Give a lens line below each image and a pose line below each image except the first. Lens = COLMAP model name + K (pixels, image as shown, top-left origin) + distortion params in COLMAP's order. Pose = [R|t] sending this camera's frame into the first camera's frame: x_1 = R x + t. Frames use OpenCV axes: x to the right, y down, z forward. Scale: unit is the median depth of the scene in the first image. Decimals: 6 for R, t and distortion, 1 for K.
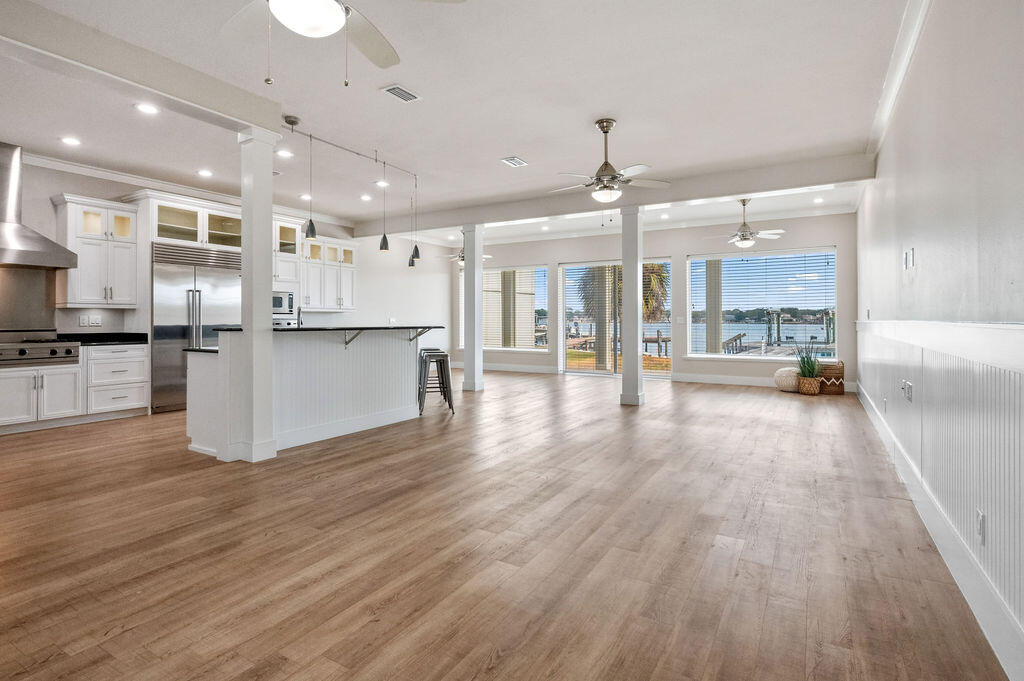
lens RADIAL K [[509.7, 0, 515.6], [0, 509.7, 322.0], [0, 0, 1]] dist [-0.000437, 0.000115]
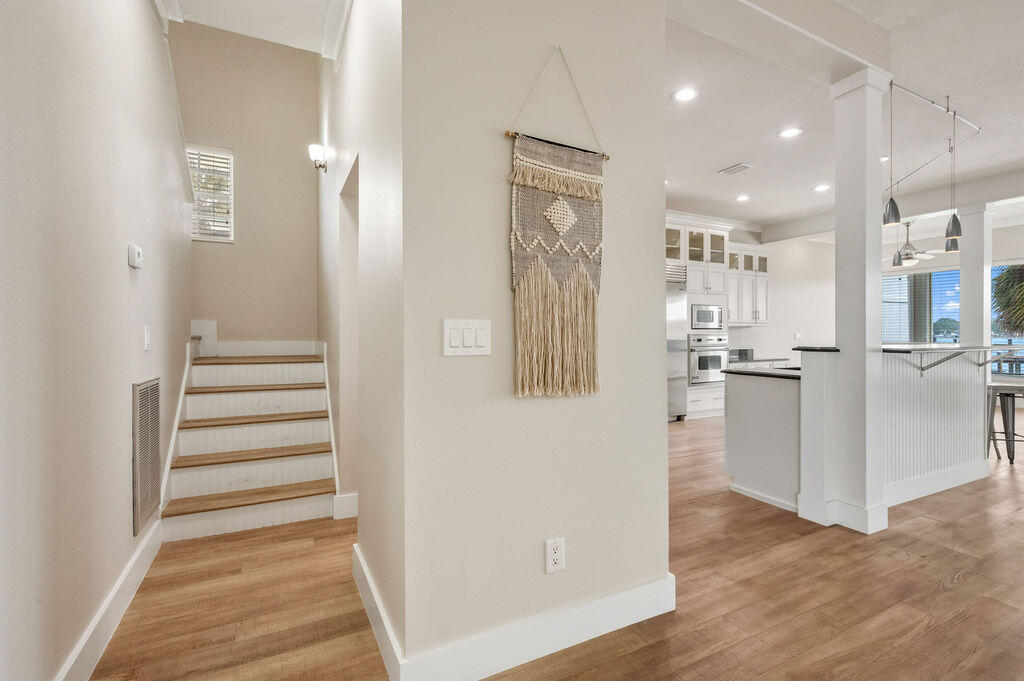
lens RADIAL K [[464.2, 0, 514.8], [0, 464.2, 336.8], [0, 0, 1]] dist [0.000520, 0.000136]
pose [[0.846266, 0.000733, -0.532761, -0.403479], [-0.000313, 1.000000, 0.000878, -0.002858], [0.532761, -0.000576, 0.846266, 0.122875]]
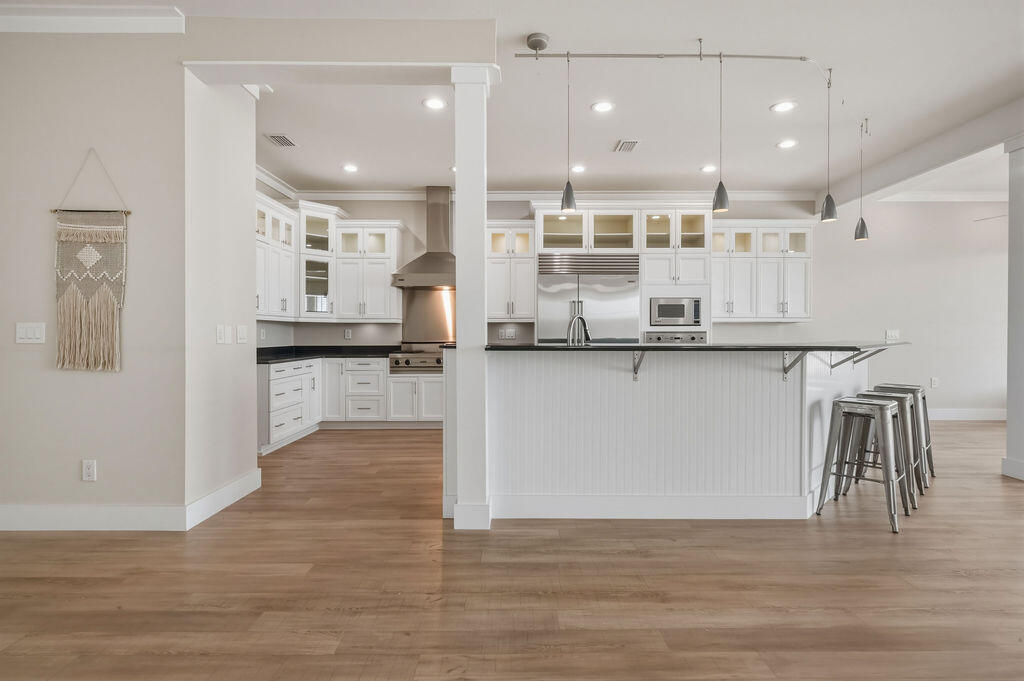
lens RADIAL K [[502.1, 0, 516.4], [0, 502.1, 337.3], [0, 0, 1]] dist [-0.000555, -0.000298]
pose [[0.512123, 0.006156, -0.858890, 0.099544], [-0.002322, 0.999981, 0.005783, -0.002071], [0.858909, -0.000967, 0.512128, 0.486437]]
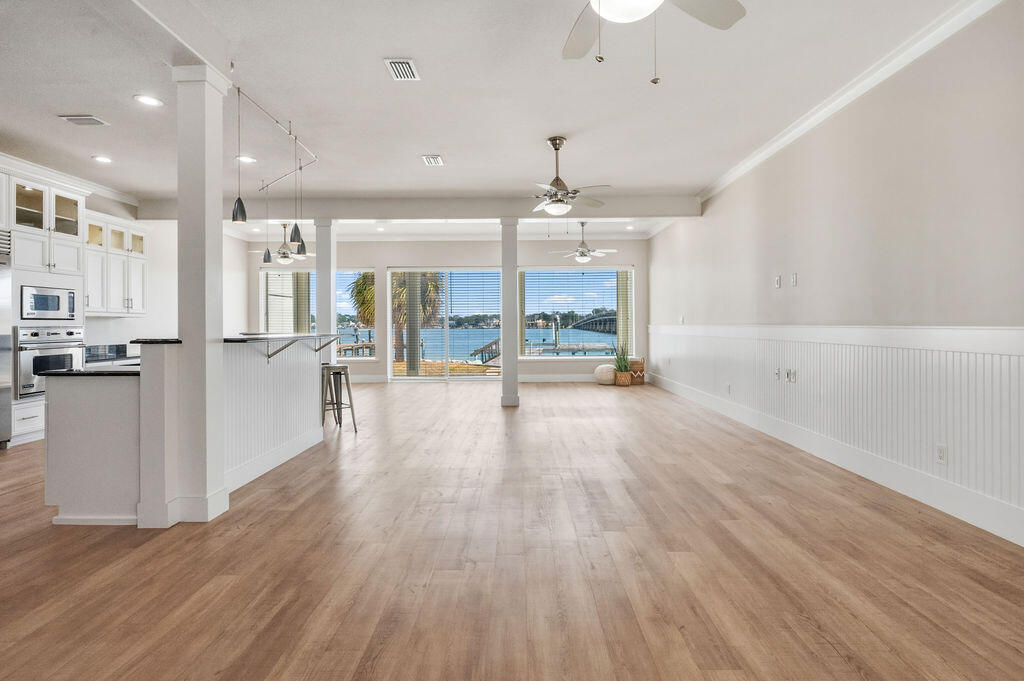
lens RADIAL K [[509.7, 0, 515.6], [0, 509.7, 322.0], [0, 0, 1]] dist [-0.000437, 0.000115]
pose [[0.864675, -0.002046, 0.502327, -0.343482], [0.007915, 0.999923, -0.009553, -0.000891], [-0.502269, 0.012236, 0.864625, 0.096767]]
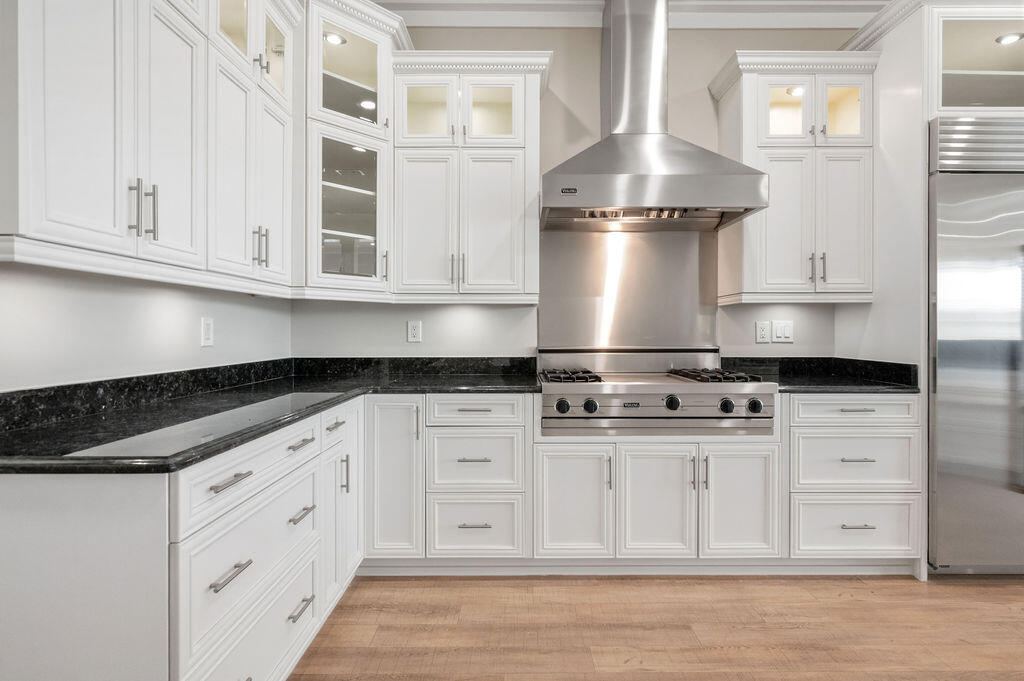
lens RADIAL K [[503.0, 0, 516.0], [0, 503.0, 333.1], [0, 0, 1]] dist [-0.002414, 0.000156]
pose [[0.513696, 0.002954, -0.857967, -0.572475], [0.000203, 0.999994, 0.003565, -0.002346], [0.857972, -0.002005, 0.513693, 0.568582]]
